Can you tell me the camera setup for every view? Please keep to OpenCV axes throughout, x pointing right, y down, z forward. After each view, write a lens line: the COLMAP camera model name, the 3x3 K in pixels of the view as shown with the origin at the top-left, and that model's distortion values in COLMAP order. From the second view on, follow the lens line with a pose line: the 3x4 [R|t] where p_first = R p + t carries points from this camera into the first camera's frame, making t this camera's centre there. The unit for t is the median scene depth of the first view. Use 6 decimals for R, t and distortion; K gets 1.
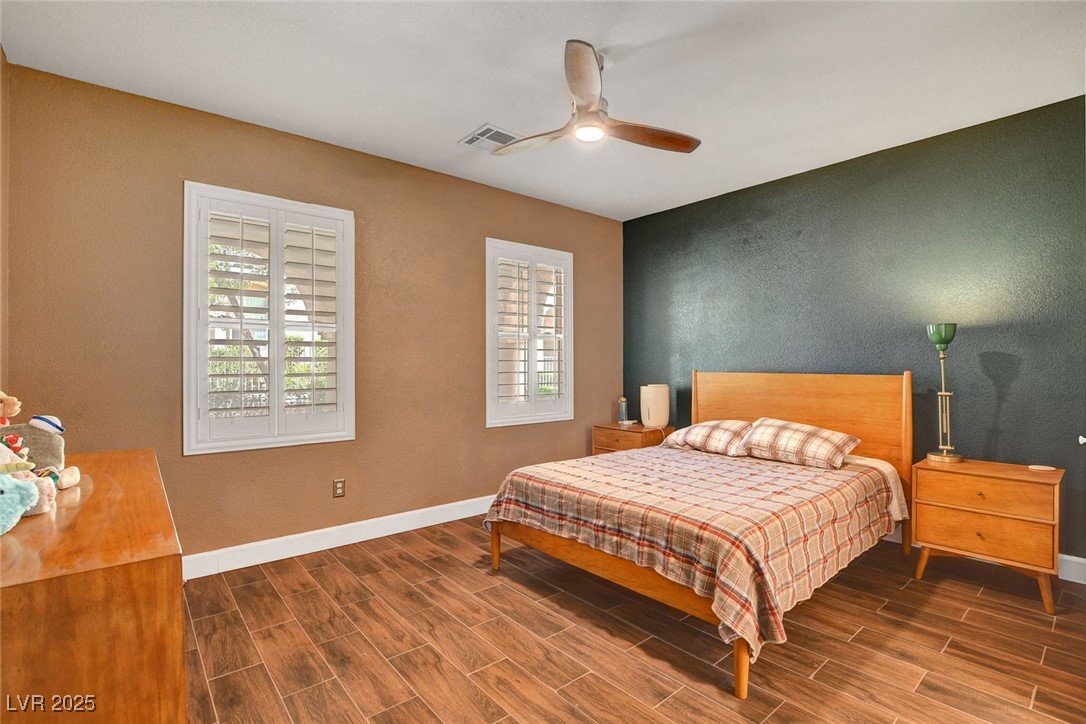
lens RADIAL K [[512.1, 0, 547.2], [0, 512.1, 361.6], [0, 0, 1]] dist [-0.016832, 0.000424]
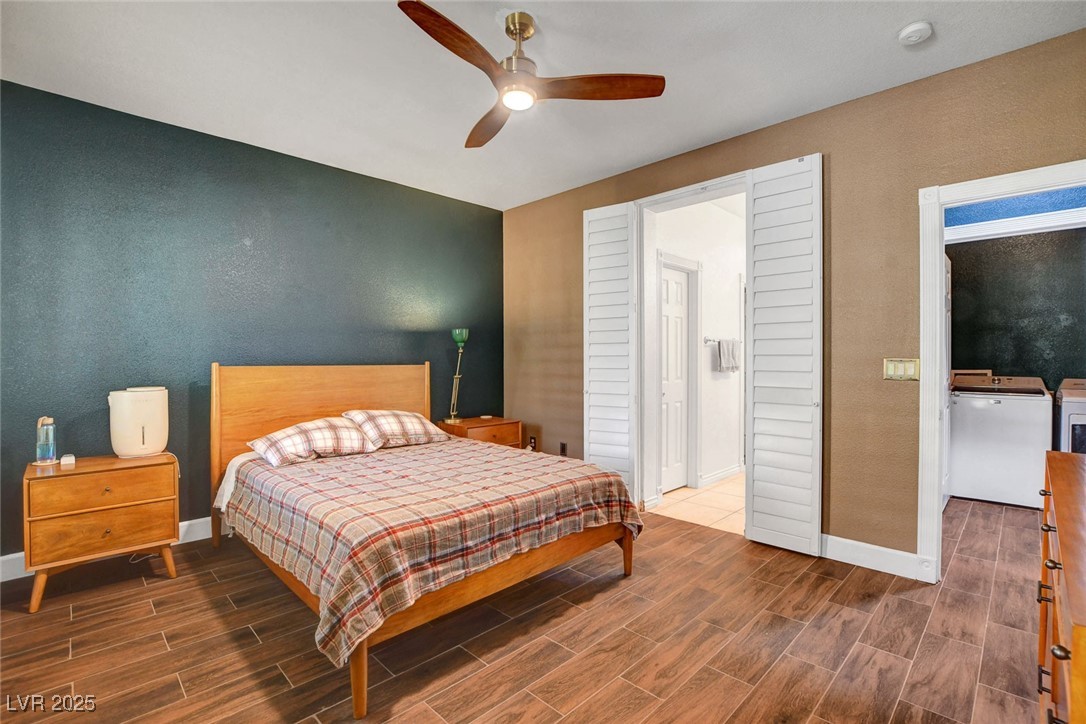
lens RADIAL K [[497.9, 0, 550.1], [0, 497.9, 359.6], [0, 0, 1]] dist [-0.027308, 0.000247]
pose [[-0.086556, -0.001990, 0.996245, -0.735408], [-0.004138, 0.999990, 0.001638, 0.012178], [-0.996238, -0.003981, -0.086563, 0.938758]]
